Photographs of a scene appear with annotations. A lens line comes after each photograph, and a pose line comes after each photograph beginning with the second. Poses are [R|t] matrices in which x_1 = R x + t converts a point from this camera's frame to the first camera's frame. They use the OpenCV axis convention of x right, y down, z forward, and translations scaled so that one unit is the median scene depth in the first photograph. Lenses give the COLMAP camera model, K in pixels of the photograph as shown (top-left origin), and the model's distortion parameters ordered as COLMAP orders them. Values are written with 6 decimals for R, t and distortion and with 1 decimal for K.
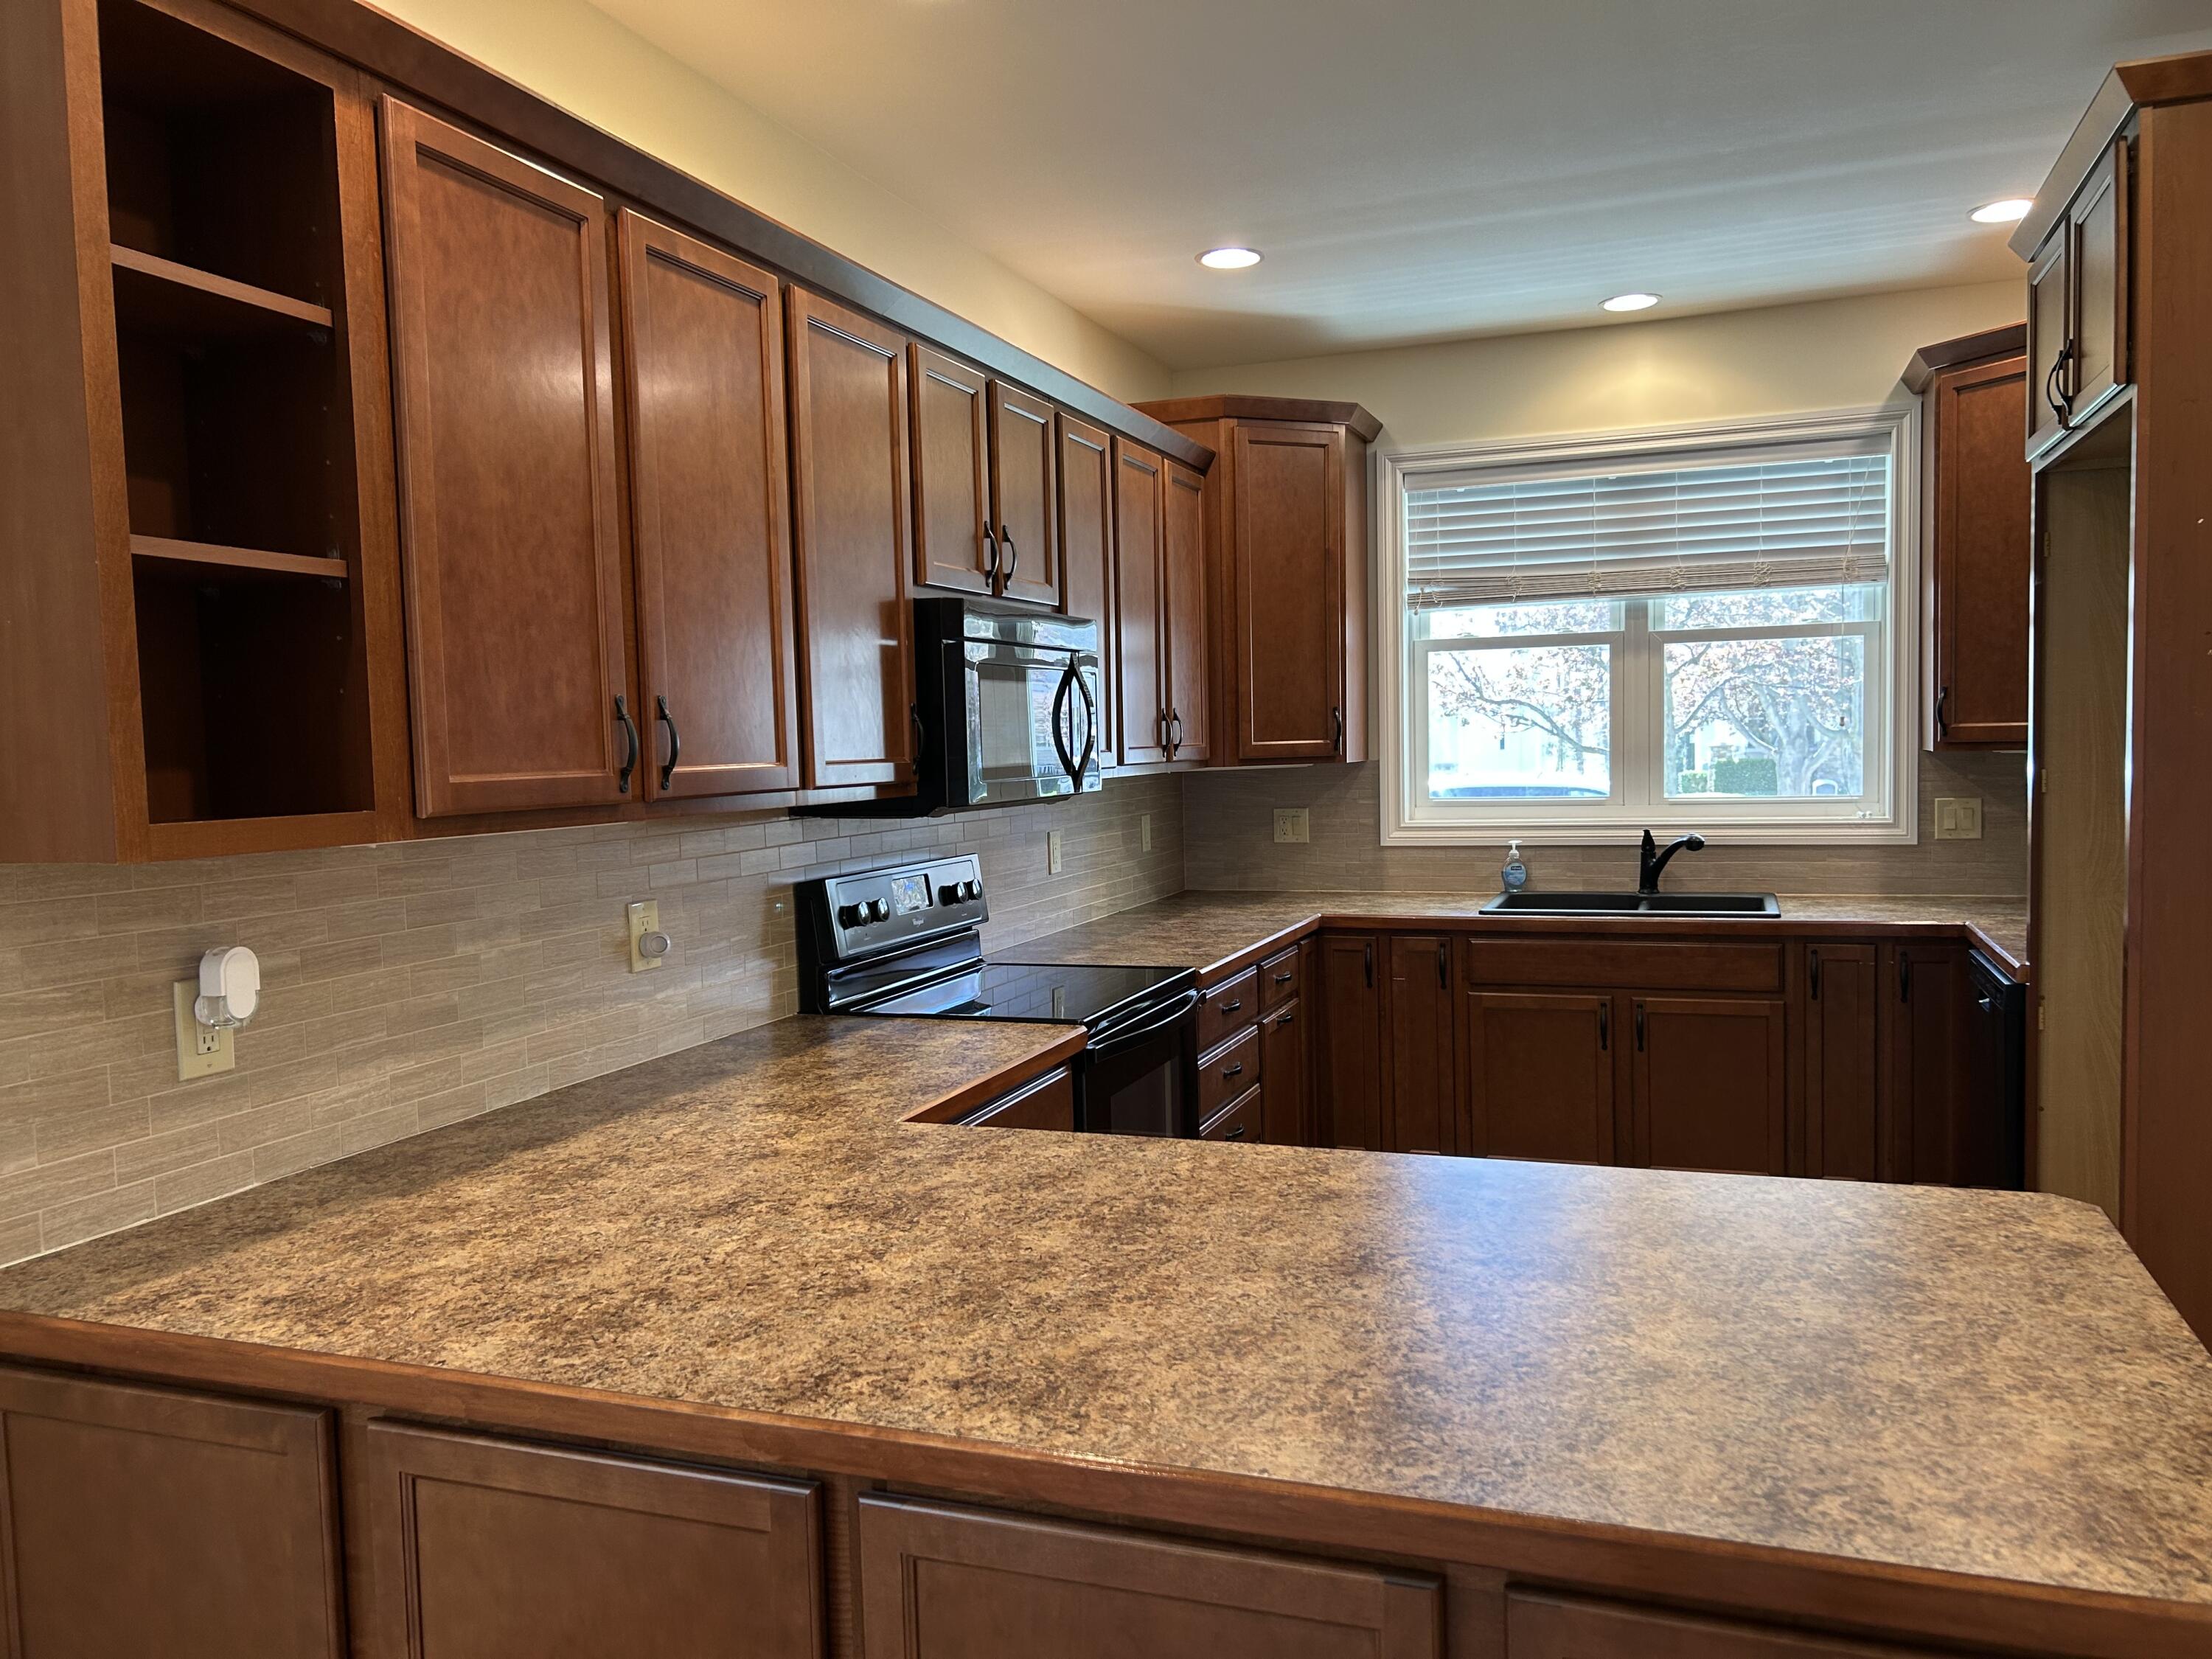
lens RADIAL K [[1676.0, 0, 1106.0], [0, 1676.0, 829.5], [0, 0, 1]] dist [0.005339, -0.001133]
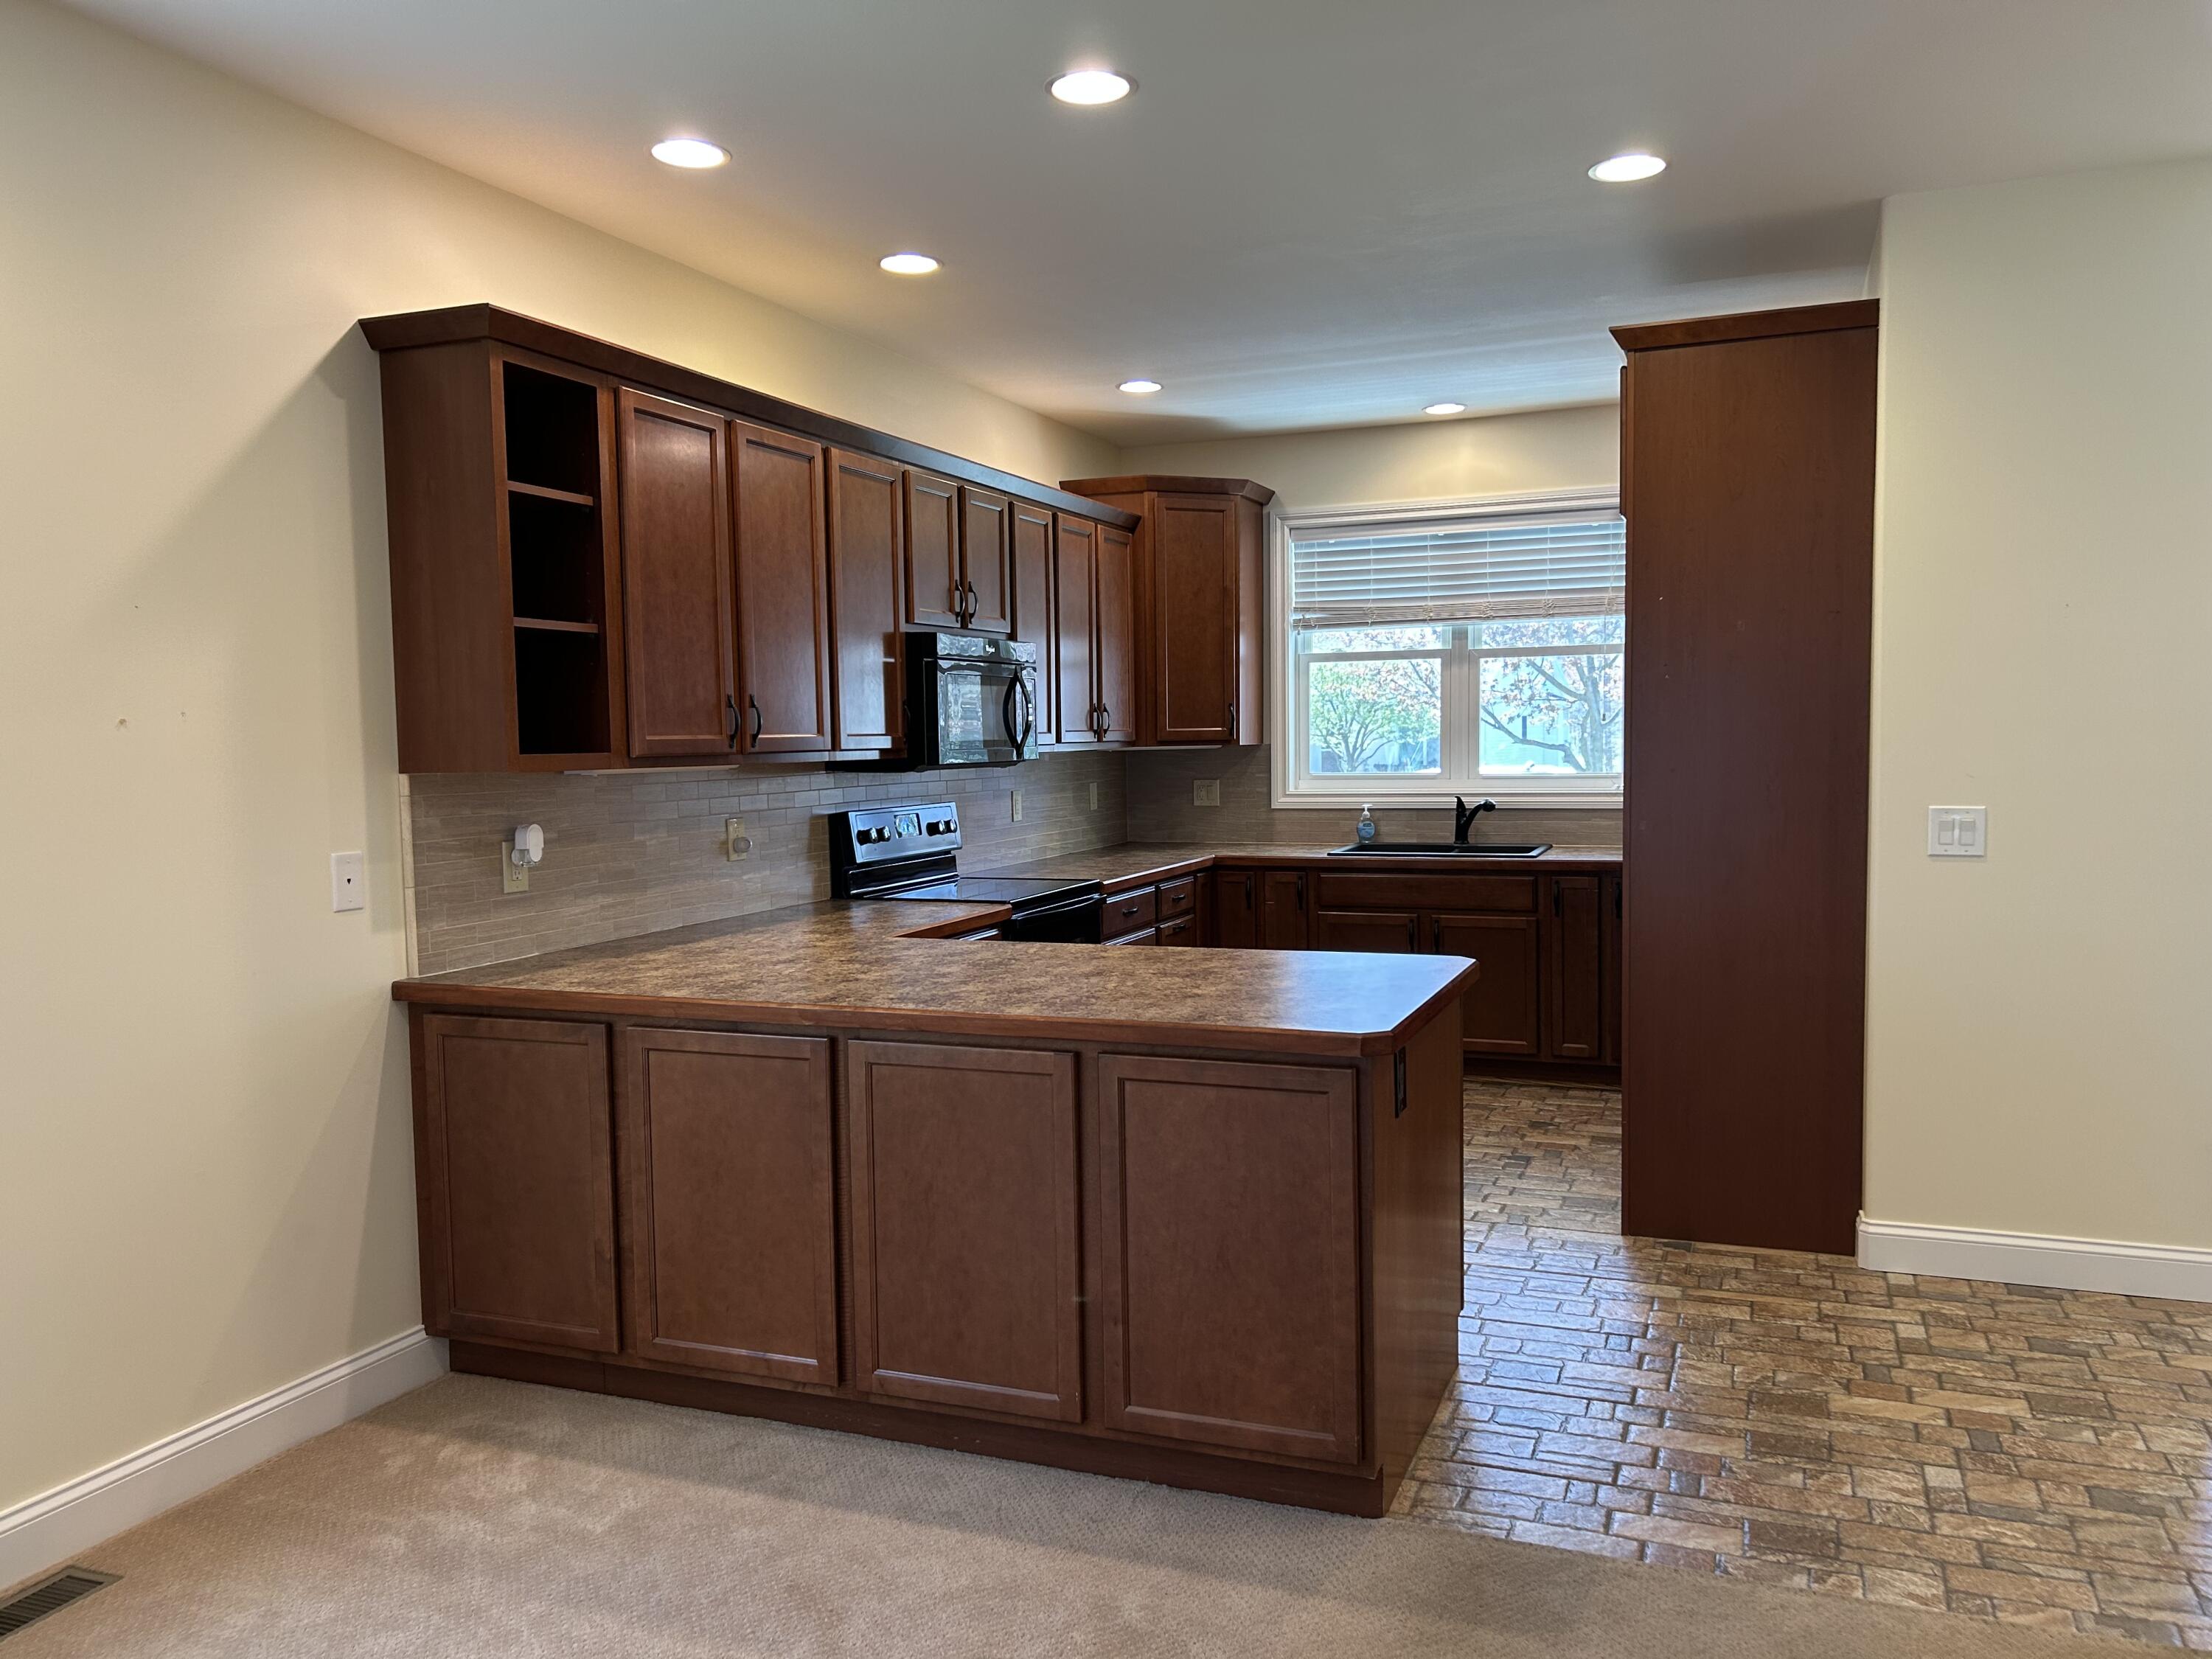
lens RADIAL K [[1677.3, 0, 1106.0], [0, 1677.3, 829.5], [0, 0, 1]] dist [0.020959, -0.011692]
pose [[0.999607, 0.011393, -0.025623, 0.108018], [-0.011294, 0.999928, 0.004007, 0.036351], [0.025667, -0.003716, 0.999664, -0.532945]]
